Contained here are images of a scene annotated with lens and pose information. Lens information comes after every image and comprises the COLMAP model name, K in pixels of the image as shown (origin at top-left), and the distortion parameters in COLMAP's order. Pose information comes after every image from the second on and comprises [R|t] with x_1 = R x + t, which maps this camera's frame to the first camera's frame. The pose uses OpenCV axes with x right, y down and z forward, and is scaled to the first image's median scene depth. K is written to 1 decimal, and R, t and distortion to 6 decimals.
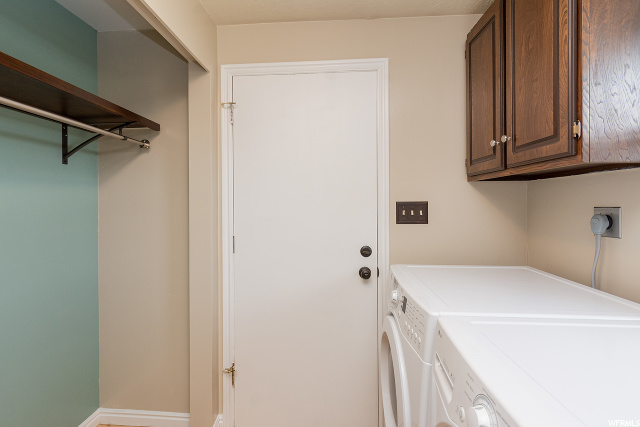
lens RADIAL K [[306.6, 0, 305.3], [0, 306.6, 204.3], [0, 0, 1]] dist [0.001490, -0.000377]
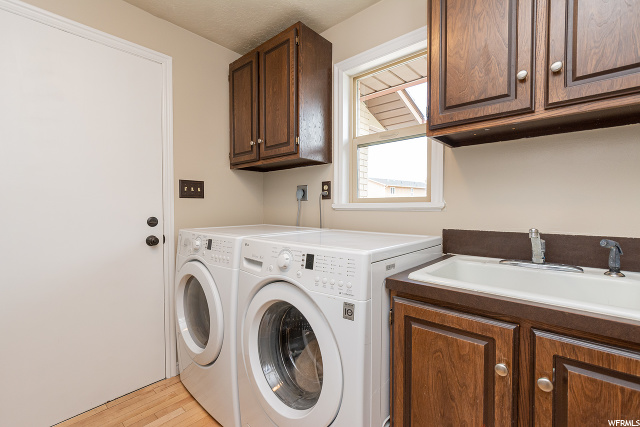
lens RADIAL K [[296.8, 0, 320.0], [0, 296.8, 213.5], [0, 0, 1]] dist [-0.002353, 0.000194]
pose [[0.602396, -0.011631, 0.798113, -0.418422], [-0.000296, 0.999891, 0.014795, 0.147939], [-0.798197, -0.009149, 0.602327, -0.206109]]
